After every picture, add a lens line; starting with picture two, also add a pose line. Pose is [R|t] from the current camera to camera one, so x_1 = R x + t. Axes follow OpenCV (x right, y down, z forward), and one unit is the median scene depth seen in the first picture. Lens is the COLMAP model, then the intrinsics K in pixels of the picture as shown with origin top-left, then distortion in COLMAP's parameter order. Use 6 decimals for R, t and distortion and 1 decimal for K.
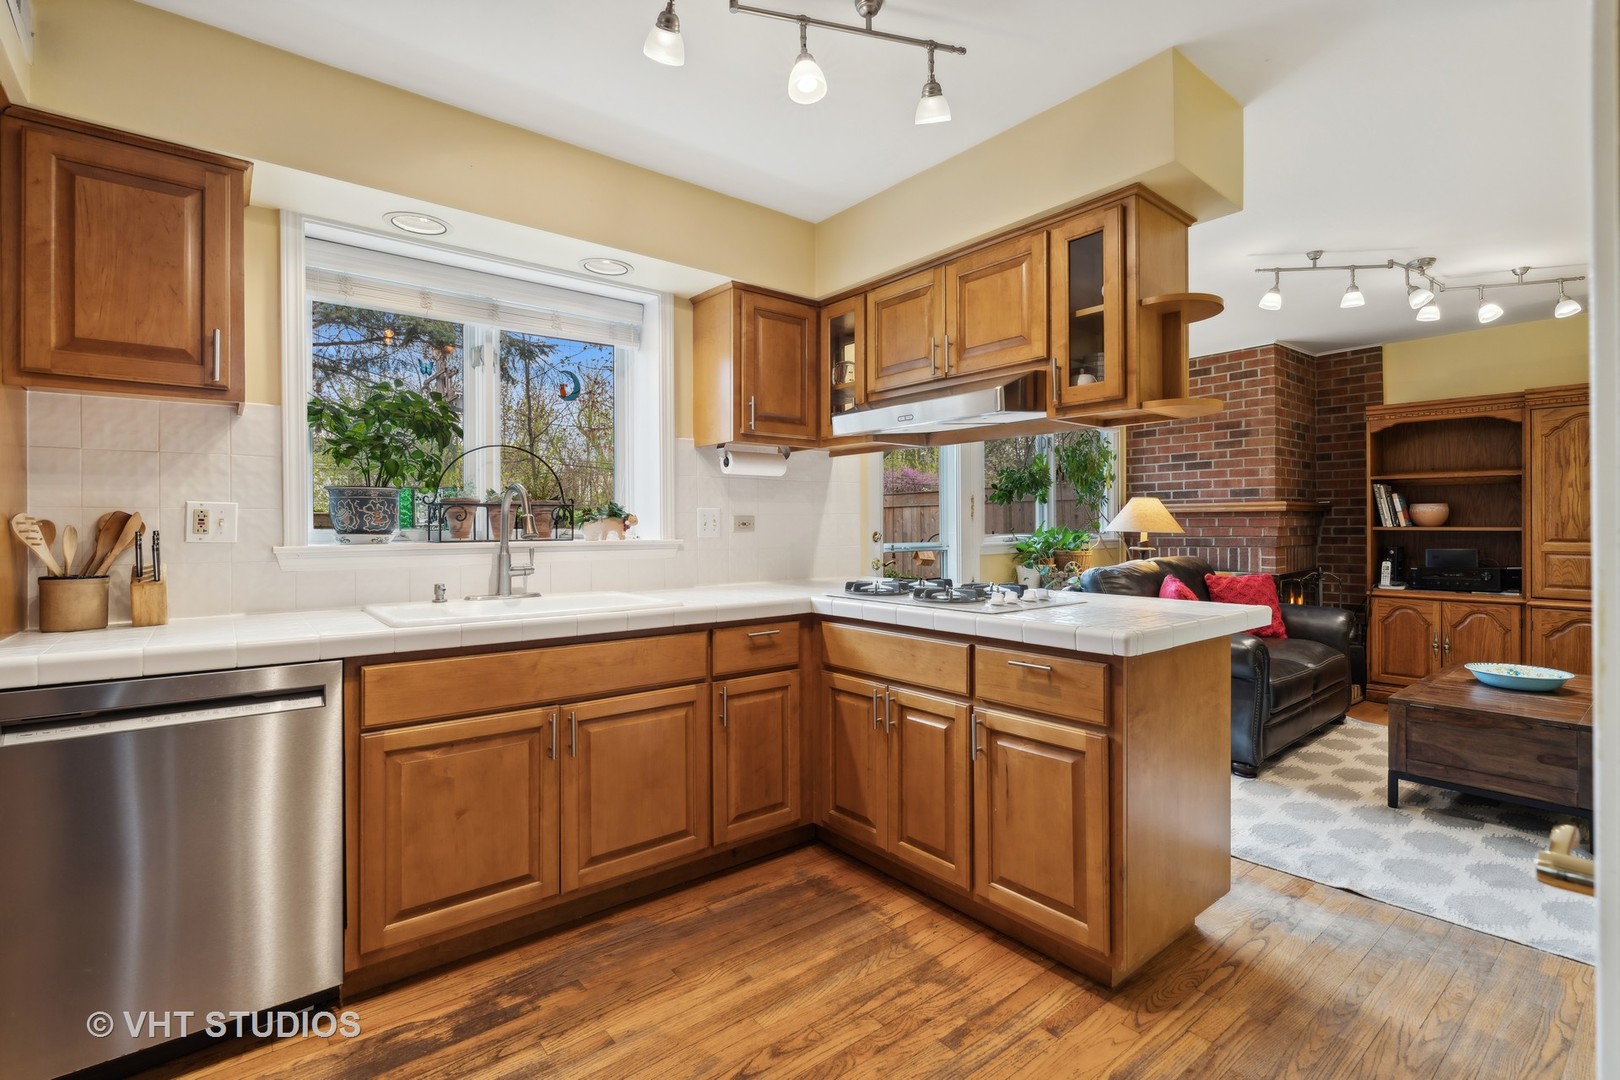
lens RADIAL K [[765.3, 0, 788.6], [0, 765.3, 530.2], [0, 0, 1]] dist [-0.001363, 0.000460]
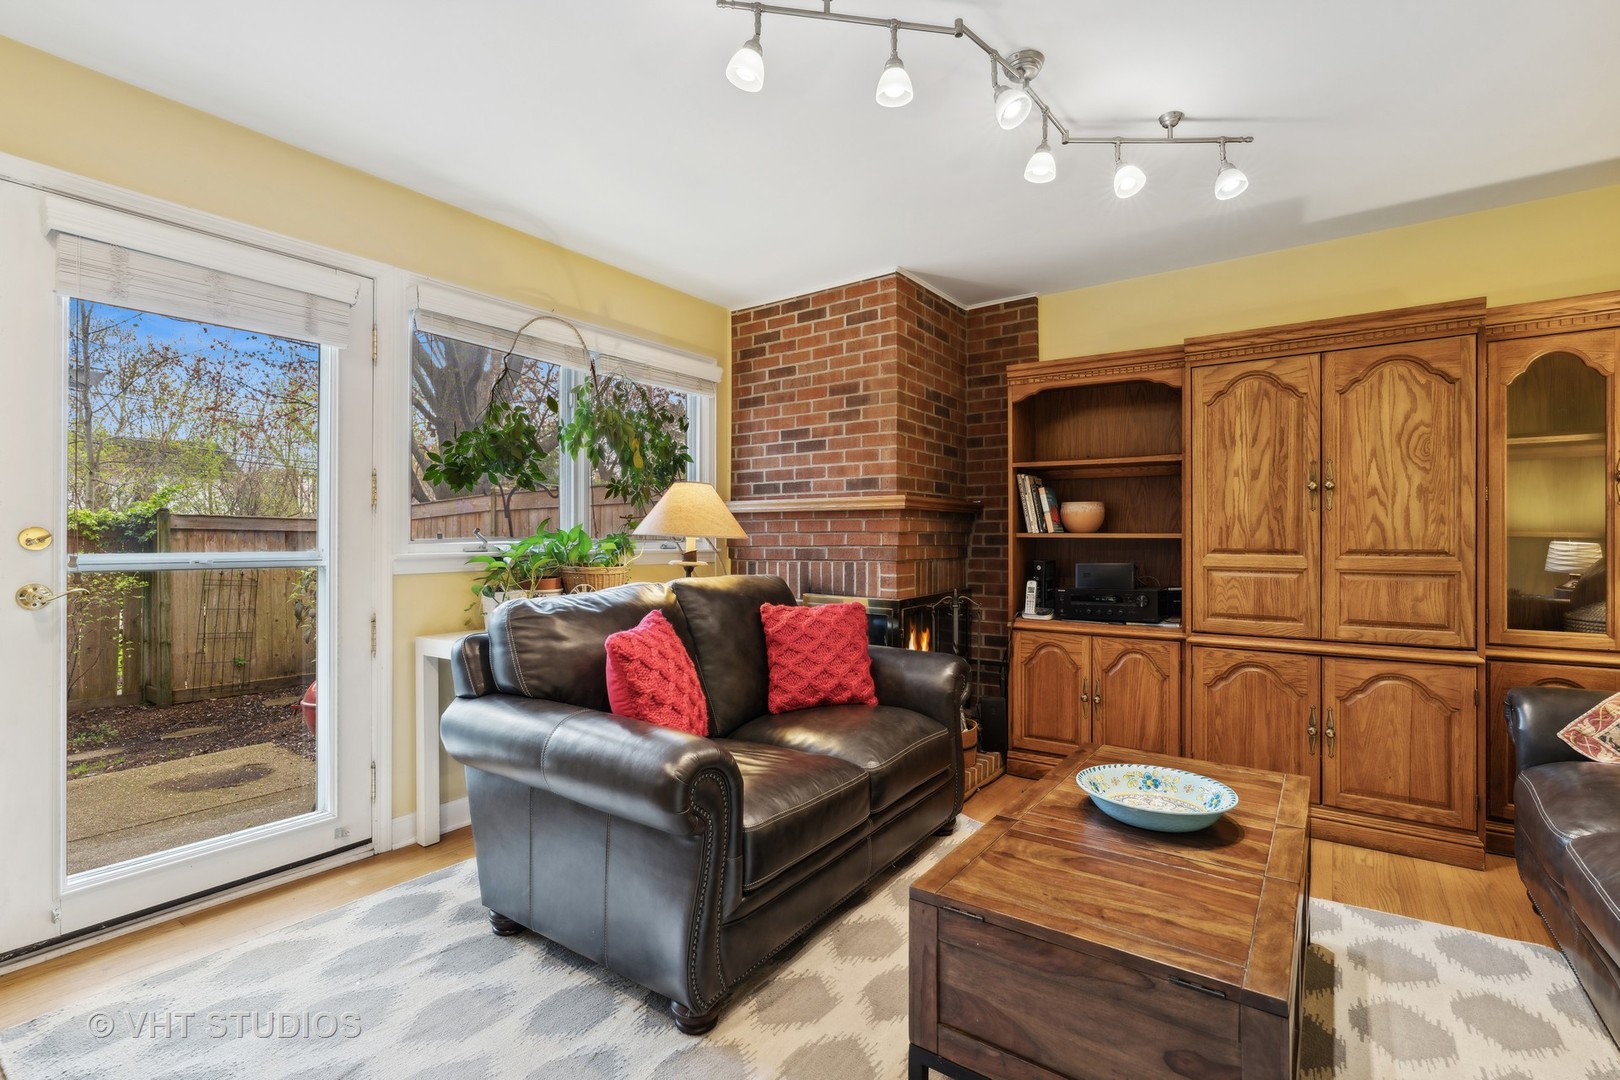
lens RADIAL K [[737.5, 0, 810.0], [0, 737.5, 540.0], [0, 0, 1]] dist [-0.001262, 0.000503]
pose [[0.964671, 0.007137, 0.263361, 0.393194], [-0.005067, 0.999951, -0.008540, 0.009282], [-0.263409, 0.006904, 0.964659, 0.378759]]
